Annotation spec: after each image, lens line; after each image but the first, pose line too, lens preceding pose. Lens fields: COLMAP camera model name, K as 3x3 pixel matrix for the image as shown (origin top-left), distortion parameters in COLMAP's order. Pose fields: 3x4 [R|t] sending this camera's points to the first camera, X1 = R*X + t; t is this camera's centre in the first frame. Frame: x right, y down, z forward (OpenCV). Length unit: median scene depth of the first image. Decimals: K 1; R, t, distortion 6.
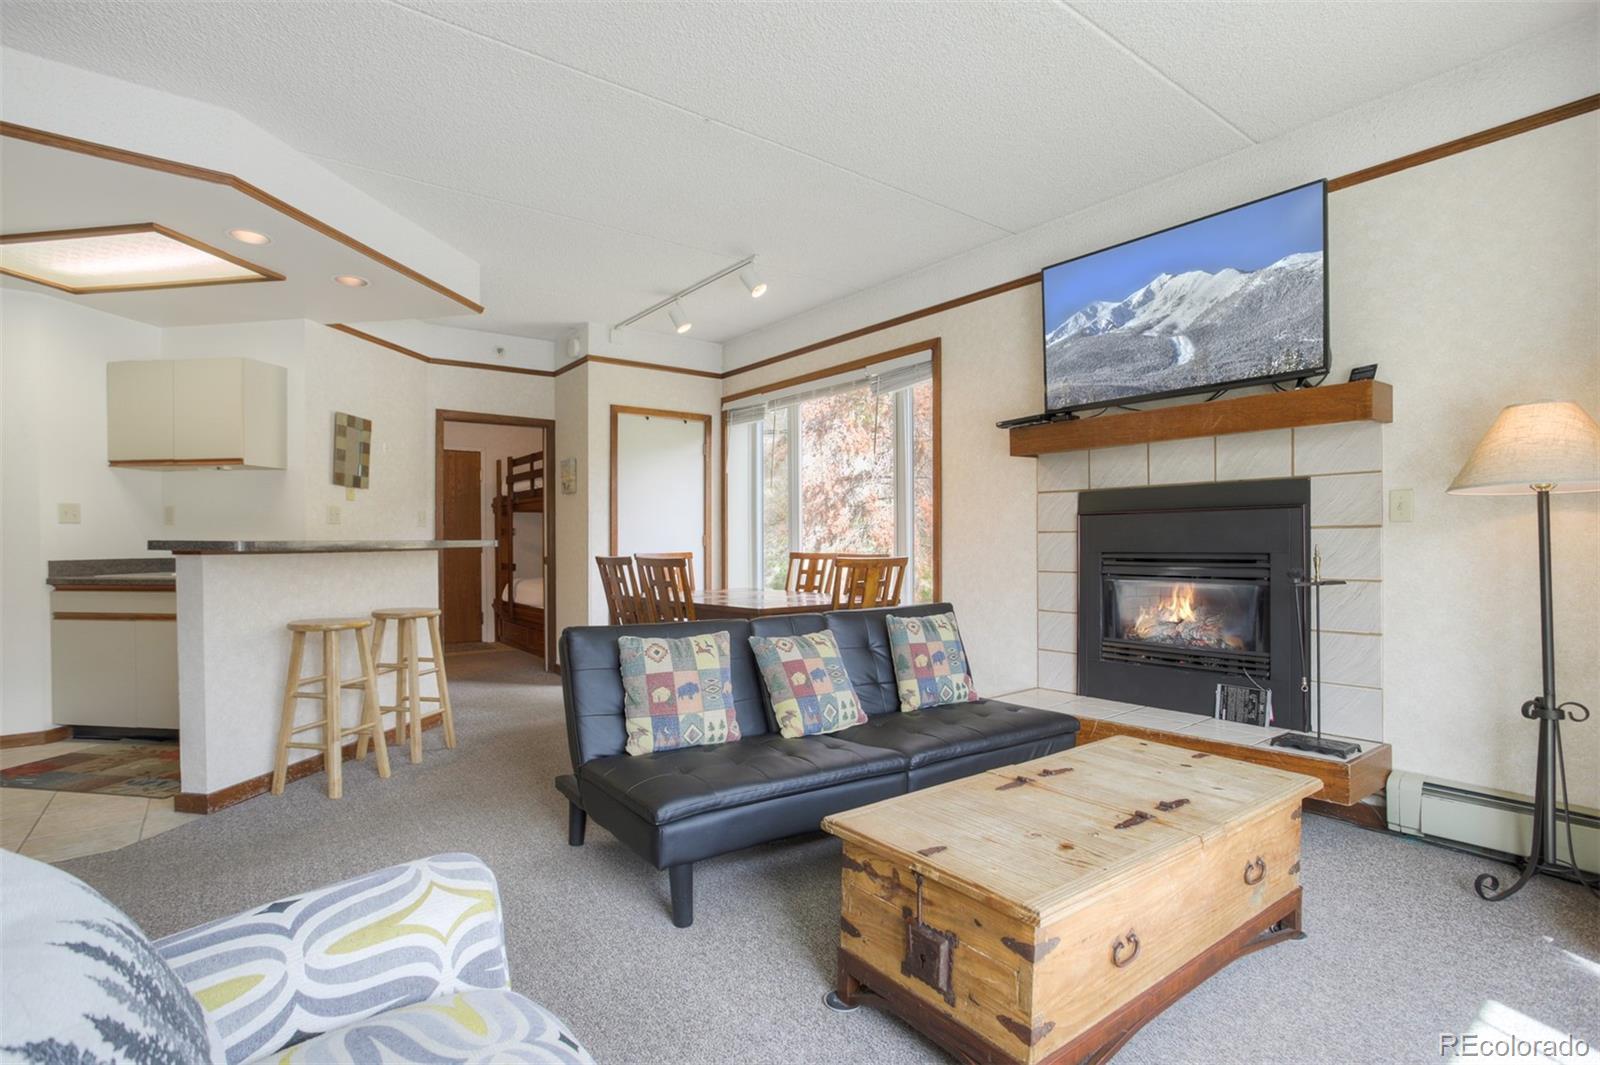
lens RADIAL K [[779.6, 0, 795.1], [0, 779.6, 543.8], [0, 0, 1]] dist [-0.043210, 0.016960]
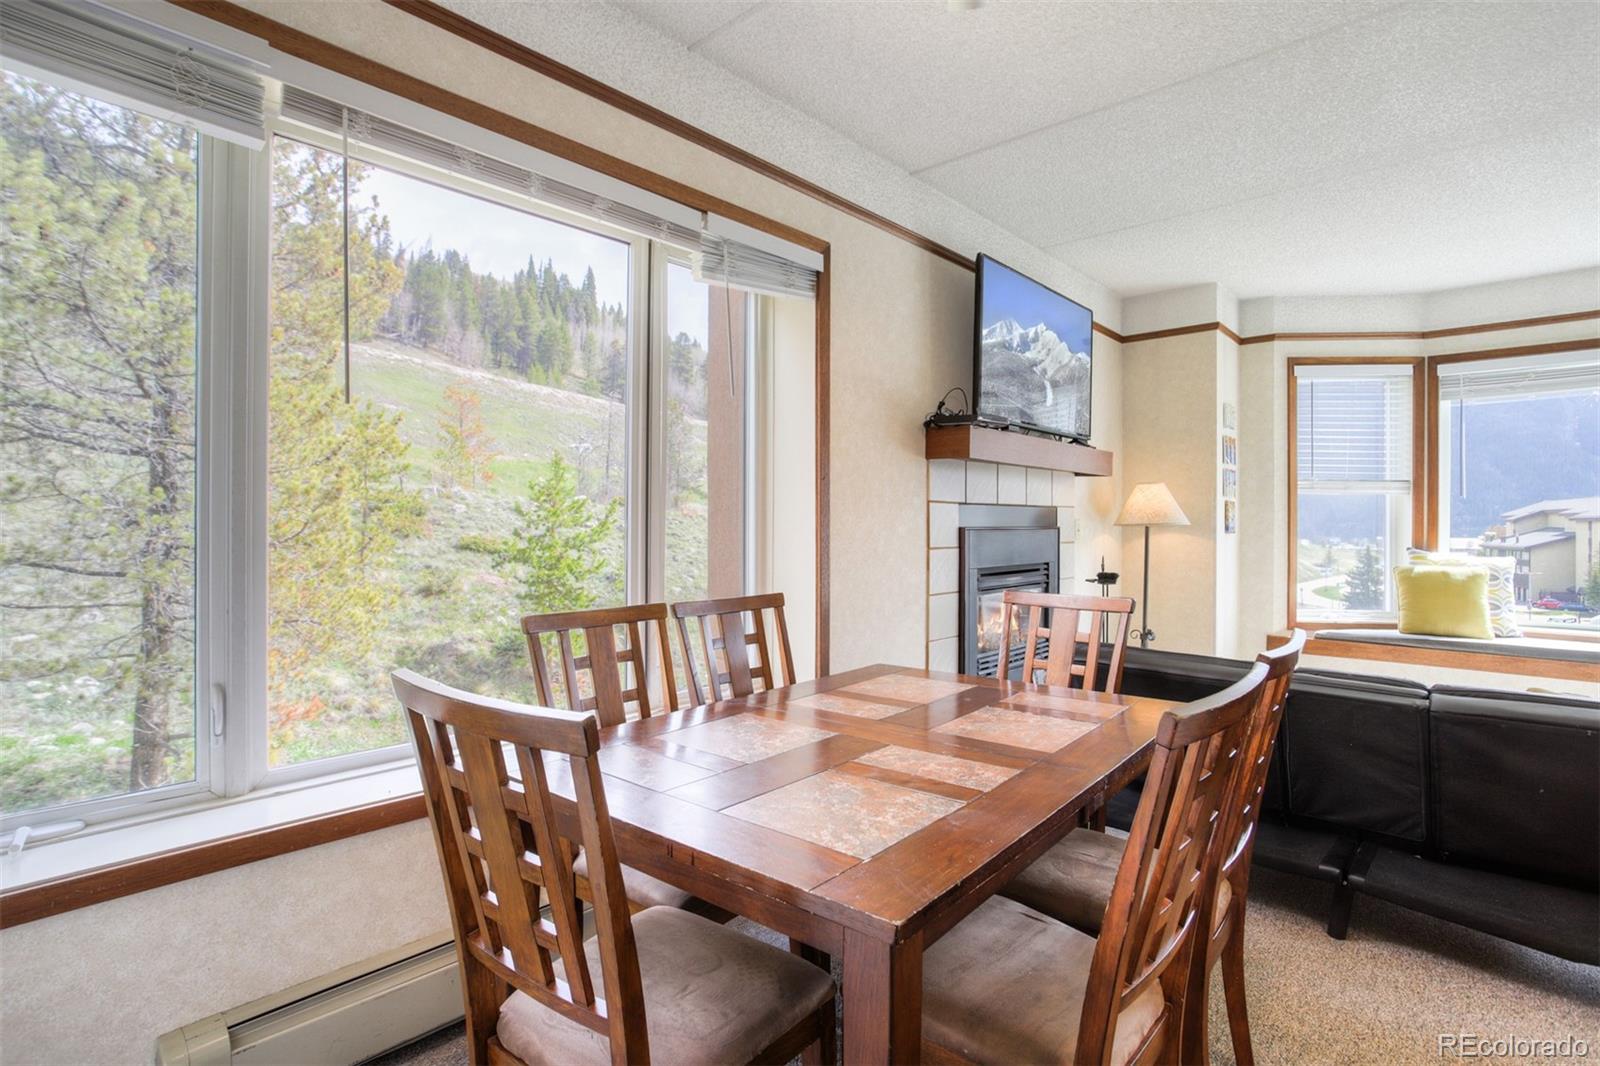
lens RADIAL K [[805.4, 0, 801.8], [0, 805.4, 519.1], [0, 0, 1]] dist [-0.026618, 0.012408]
pose [[-0.200215, 0.005545, 0.979736, -0.444909], [-0.002783, 0.999977, -0.006228, -0.035868], [-0.979748, -0.003973, -0.200195, 1.139548]]
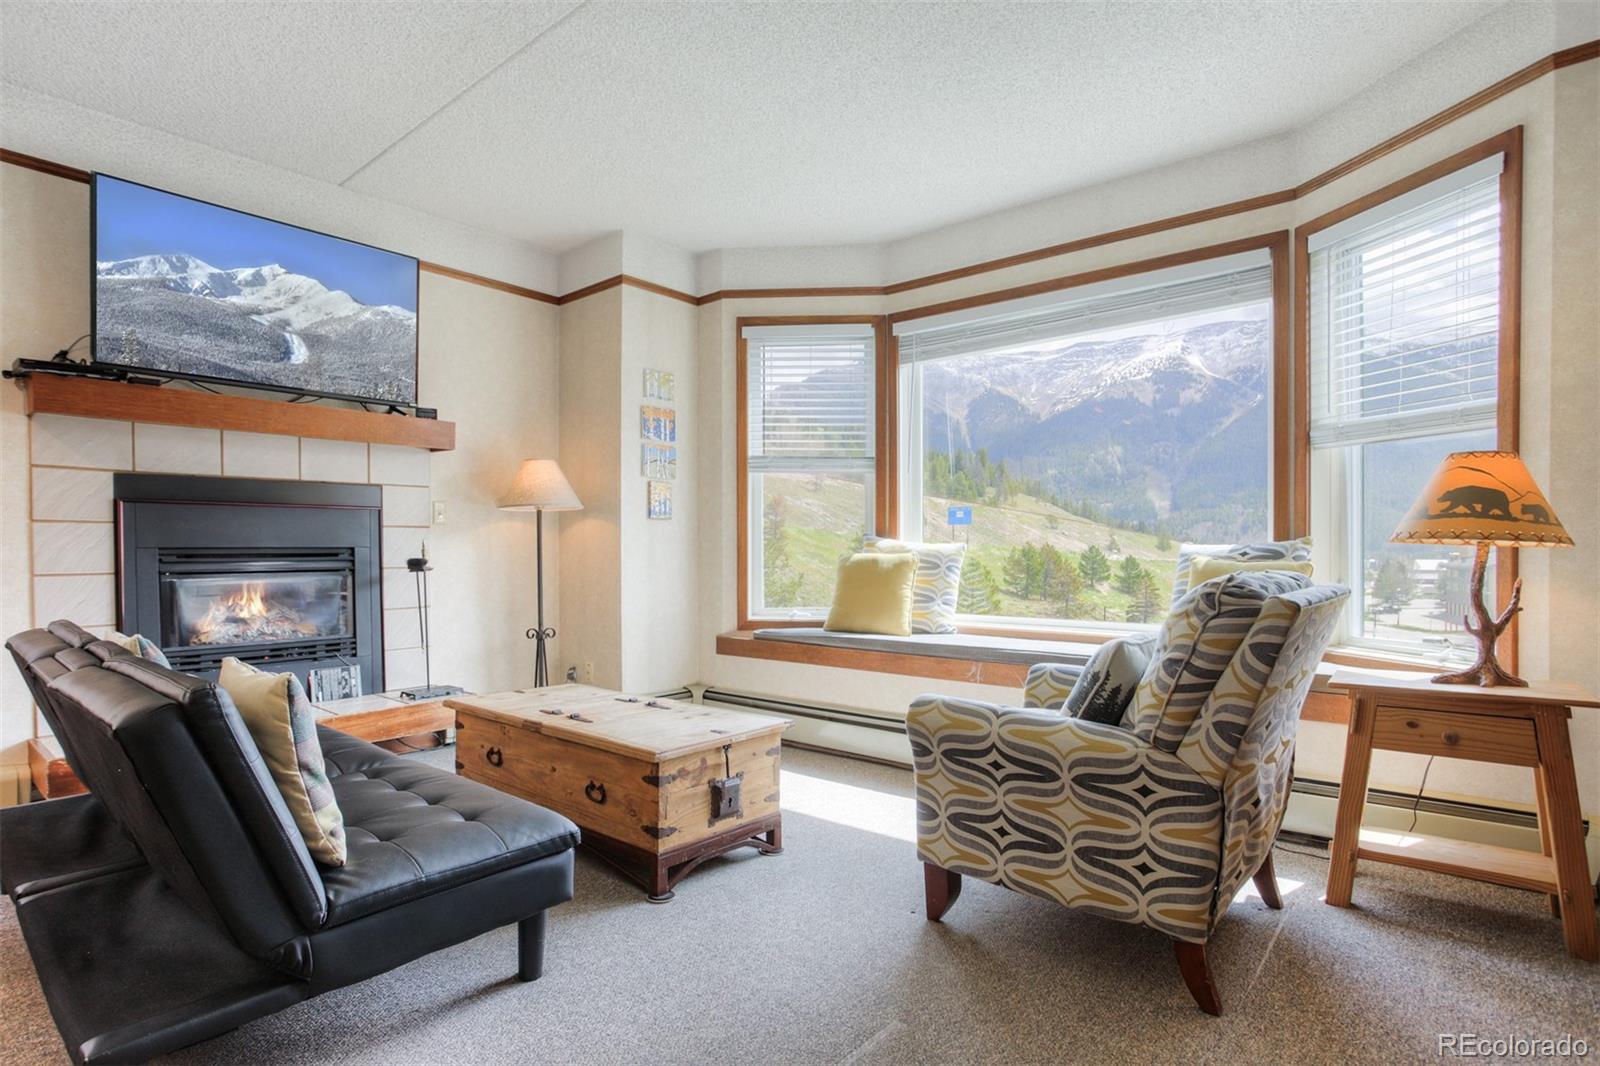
lens RADIAL K [[836.2, 0, 779.7], [0, 836.2, 551.0], [0, 0, 1]] dist [-0.037142, 0.014001]
pose [[-0.205538, 0.002603, 0.978646, -0.496751], [0.004416, 0.999989, -0.001732, 0.014988], [-0.978639, 0.003966, -0.205547, 0.424597]]
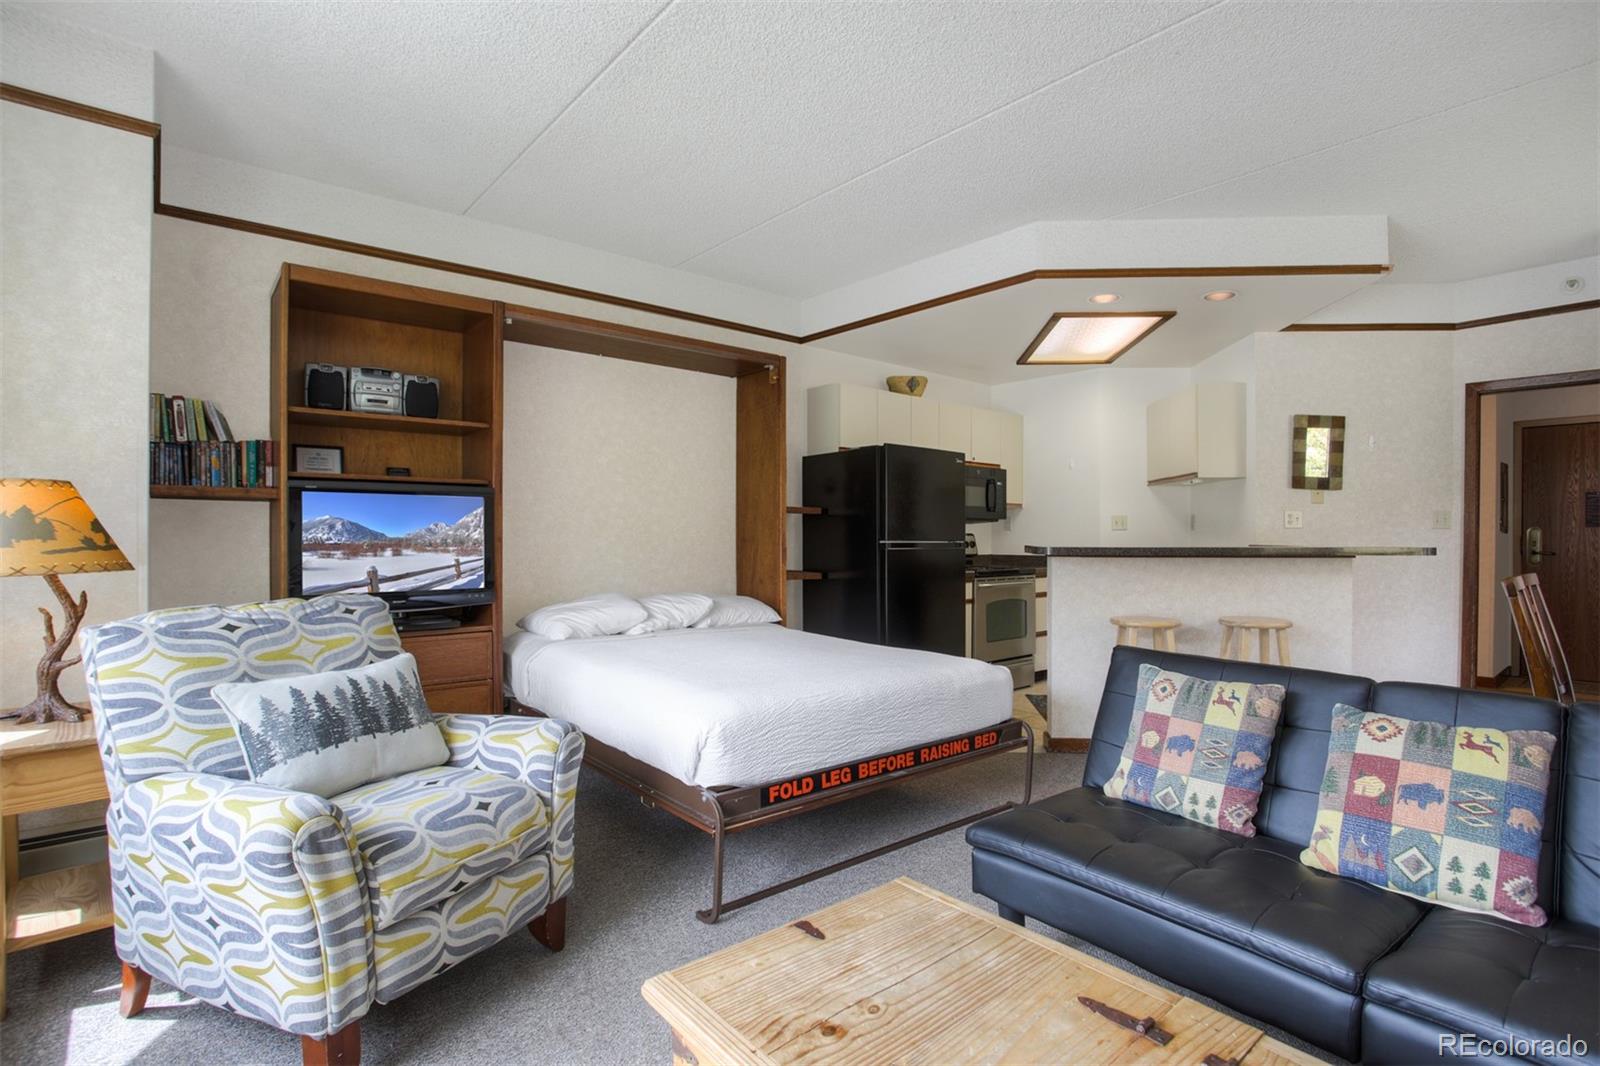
lens RADIAL K [[779.6, 0, 814.4], [0, 779.6, 530.5], [0, 0, 1]] dist [-0.043210, 0.016960]
pose [[0.077171, -0.005627, -0.997002, 0.354751], [-0.006239, 0.999962, -0.006127, -0.013313], [0.996998, 0.006693, 0.077133, 0.321642]]
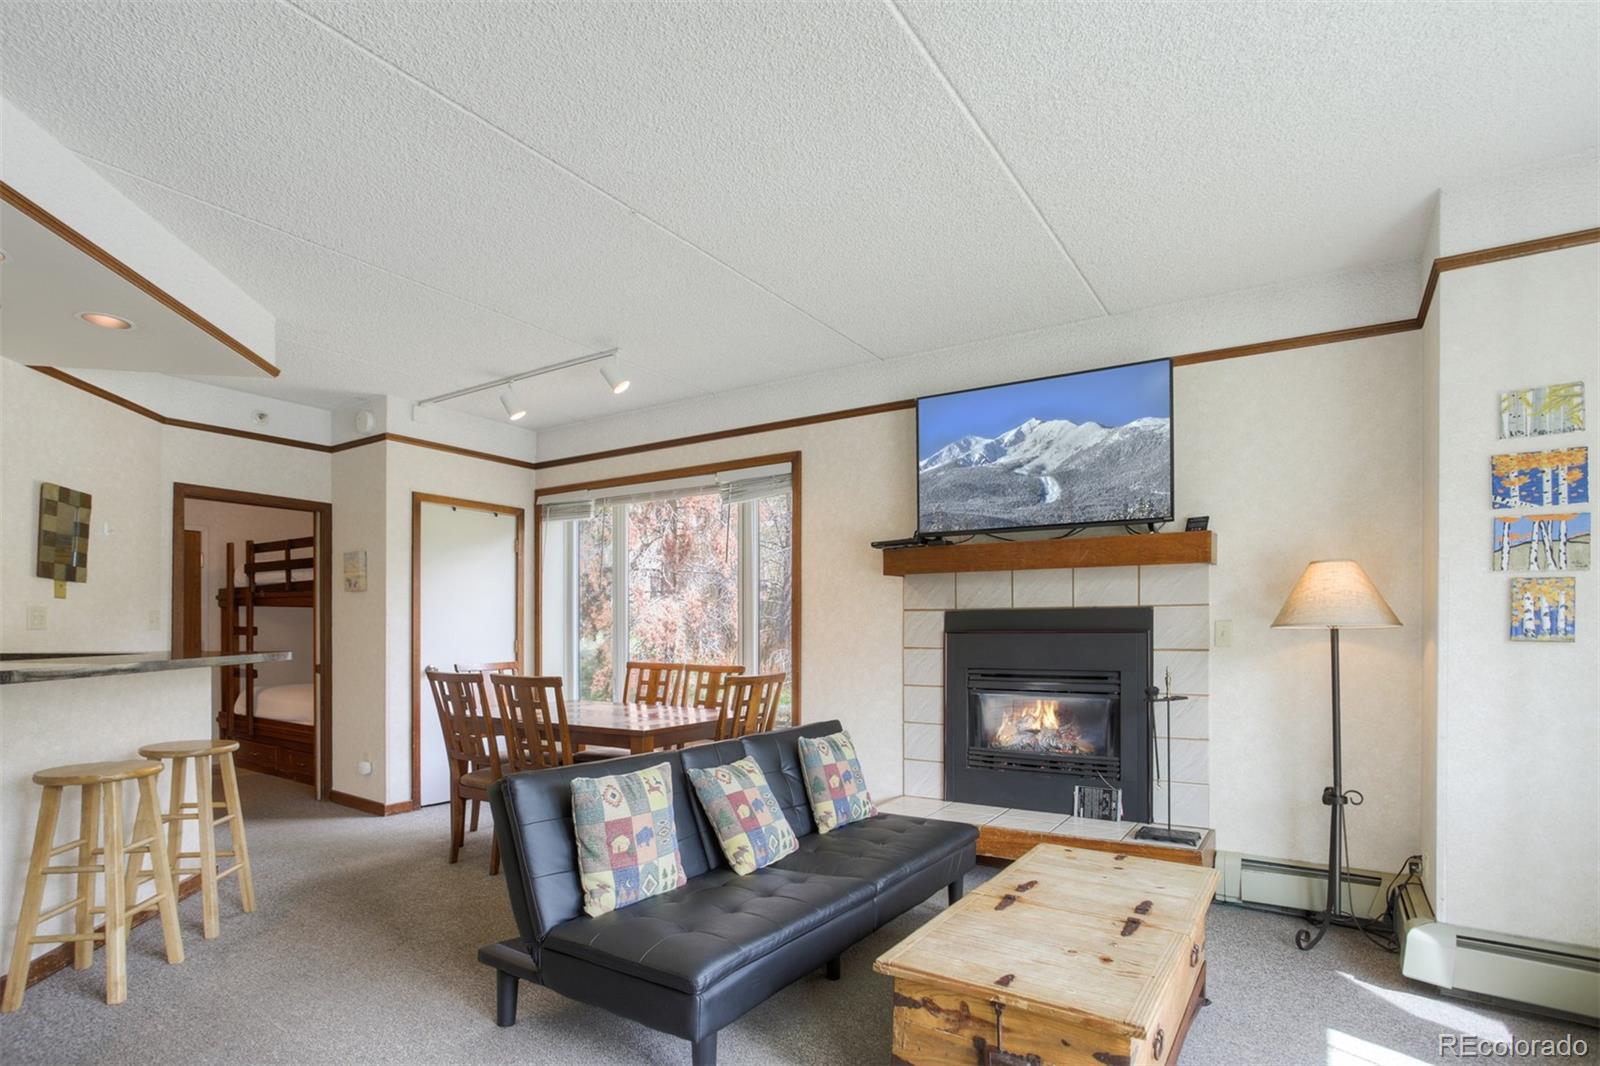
lens RADIAL K [[779.6, 0, 801.2], [0, 779.6, 639.5], [0, 0, 1]] dist [-0.043210, 0.016960]
pose [[0.939229, 0.003760, 0.343272, -0.158695], [-0.006273, 0.999961, 0.006211, -0.026838], [-0.343235, -0.007987, 0.939216, 0.045173]]
